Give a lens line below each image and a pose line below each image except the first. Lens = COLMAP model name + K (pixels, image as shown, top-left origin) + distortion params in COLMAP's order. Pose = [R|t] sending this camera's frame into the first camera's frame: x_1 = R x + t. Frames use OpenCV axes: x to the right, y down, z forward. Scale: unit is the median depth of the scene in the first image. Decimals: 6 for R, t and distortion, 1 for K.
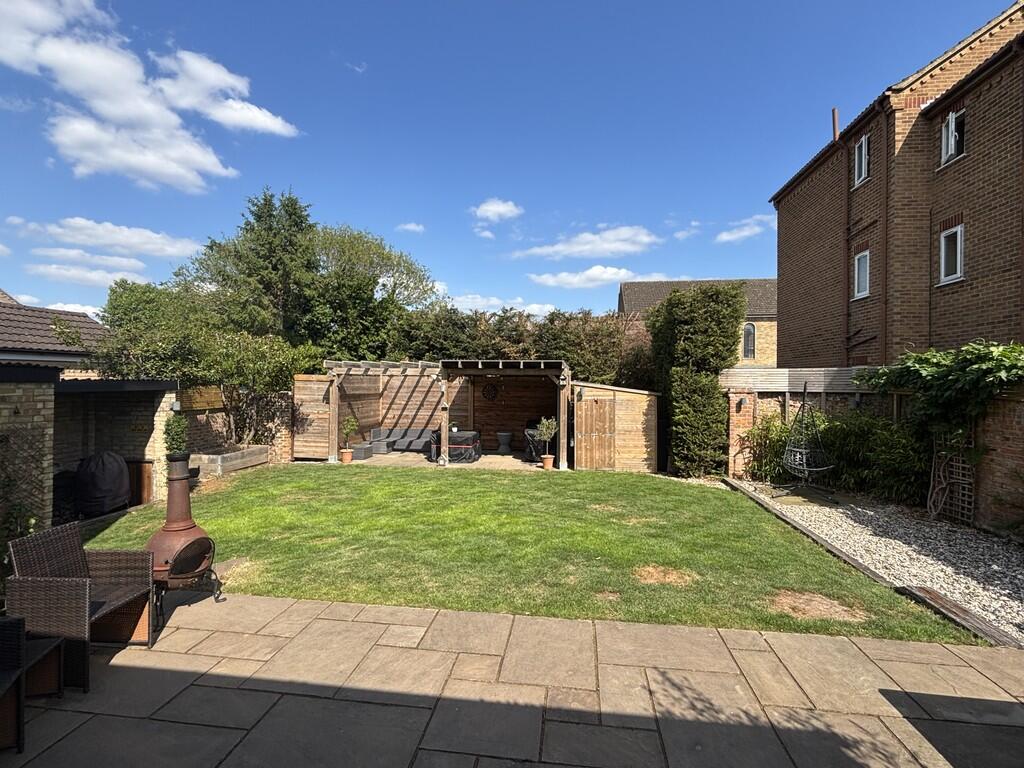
lens RADIAL K [[495.3, 0, 513.3], [0, 495.3, 379.2], [0, 0, 1]] dist [-0.014174, 0.007146]
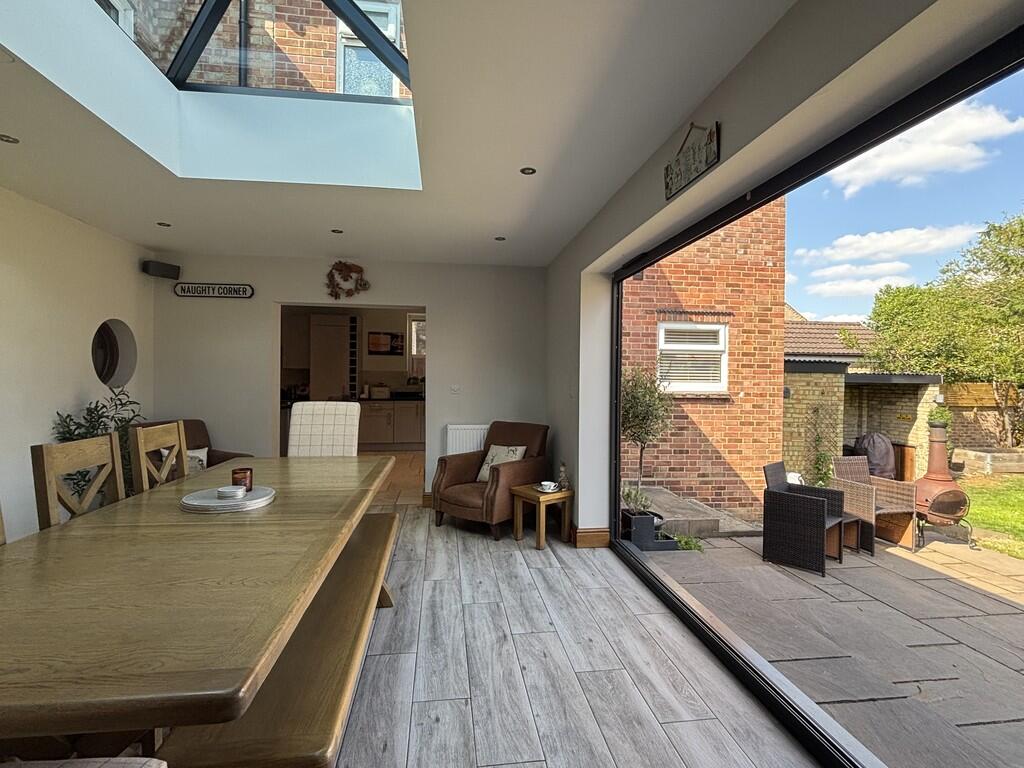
lens RADIAL K [[501.4, 0, 512.0], [0, 501.4, 384.0], [0, 0, 1]] dist [-0.028662, 0.024587]
pose [[0.254306, 0.010740, -0.967064, 0.127348], [-0.009461, 0.999918, 0.008617, 0.020388], [0.967078, 0.006958, 0.254387, -0.177292]]
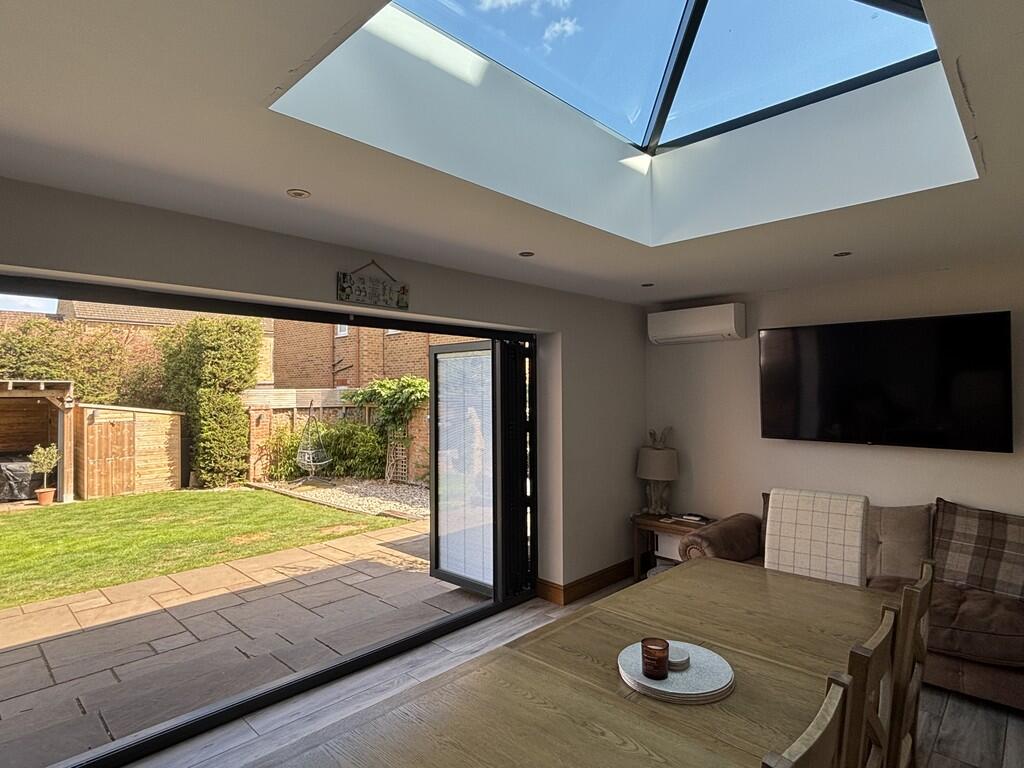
lens RADIAL K [[563.5, 0, 512.0], [0, 563.5, 384.0], [0, 0, 1]] dist [-0.000639, -0.000647]
pose [[0.587496, 0.000965, 0.809227, -0.290647], [0.010414, 0.999907, -0.008753, -0.016602], [-0.809160, 0.013569, 0.587431, -0.301103]]
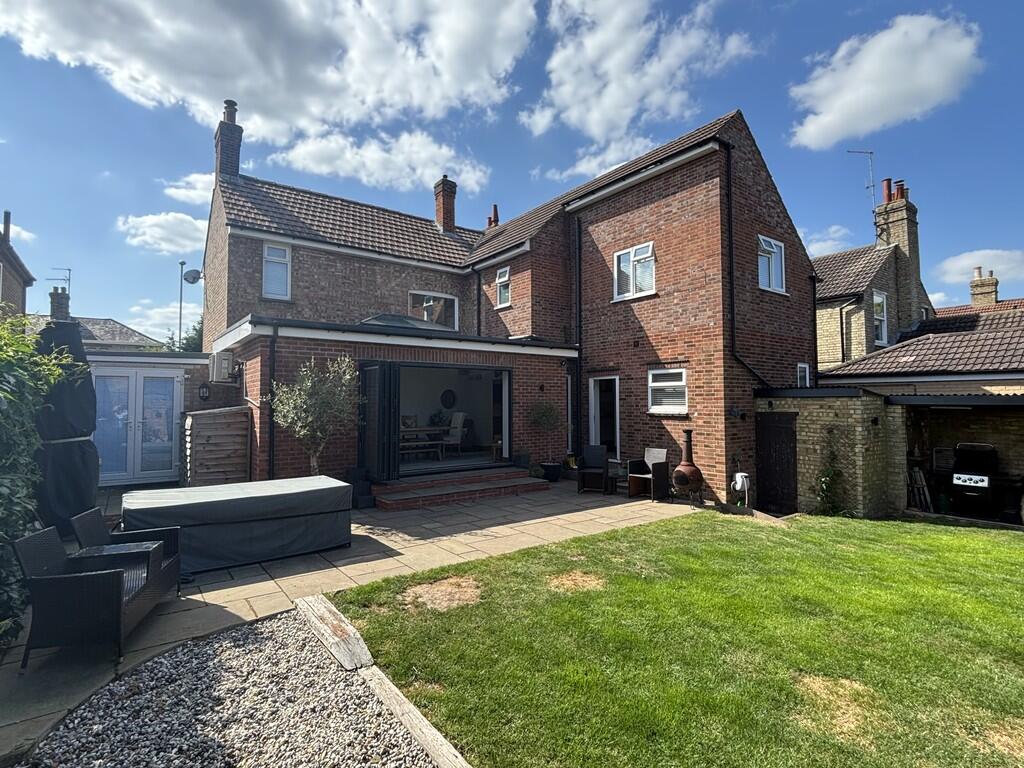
lens RADIAL K [[510.8, 0, 512.0], [0, 510.8, 384.0], [0, 0, 1]] dist [-0.000093, -0.000007]
pose [[-0.710845, -0.031837, -0.702627, 0.573597], [-0.001227, 0.999030, -0.044025, 0.022831], [0.703347, -0.030433, -0.710195, 0.838366]]
